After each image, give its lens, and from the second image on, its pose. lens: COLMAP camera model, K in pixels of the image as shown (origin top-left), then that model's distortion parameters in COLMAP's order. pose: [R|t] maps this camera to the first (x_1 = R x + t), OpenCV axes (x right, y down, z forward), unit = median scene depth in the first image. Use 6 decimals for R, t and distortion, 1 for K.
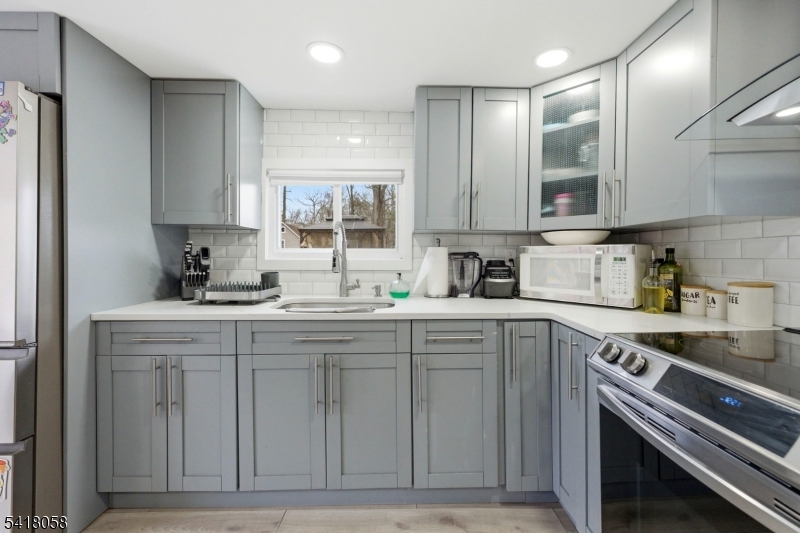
lens RADIAL K [[330.7, 0, 396.7], [0, 330.7, 257.7], [0, 0, 1]] dist [0.001497, 0.000283]
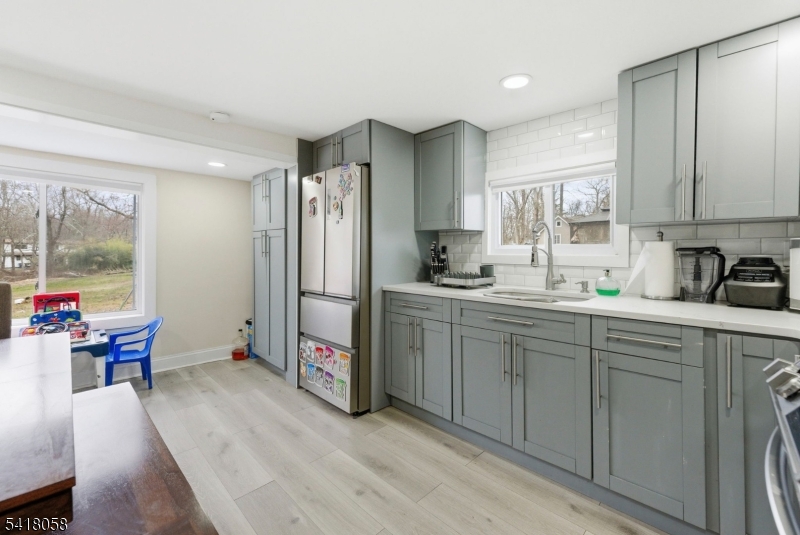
lens RADIAL K [[330.7, 0, 395.2], [0, 330.7, 250.6], [0, 0, 1]] dist [0.001497, 0.000283]
pose [[0.694463, -0.004421, -0.719515, 0.319890], [-0.001075, 0.999974, -0.007182, -0.001364], [0.719528, 0.005761, 0.694440, -0.124768]]
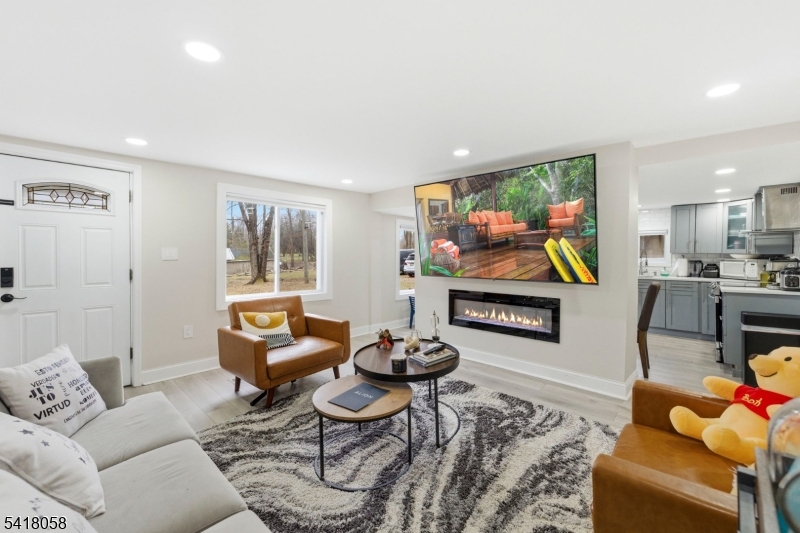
lens RADIAL K [[330.7, 0, 392.2], [0, 330.7, 255.0], [0, 0, 1]] dist [0.001497, 0.000283]
pose [[0.717115, -0.000142, -0.696955, 0.367252], [-0.004186, 0.999981, -0.004511, -0.045604], [0.696943, 0.006153, 0.717101, -3.120391]]
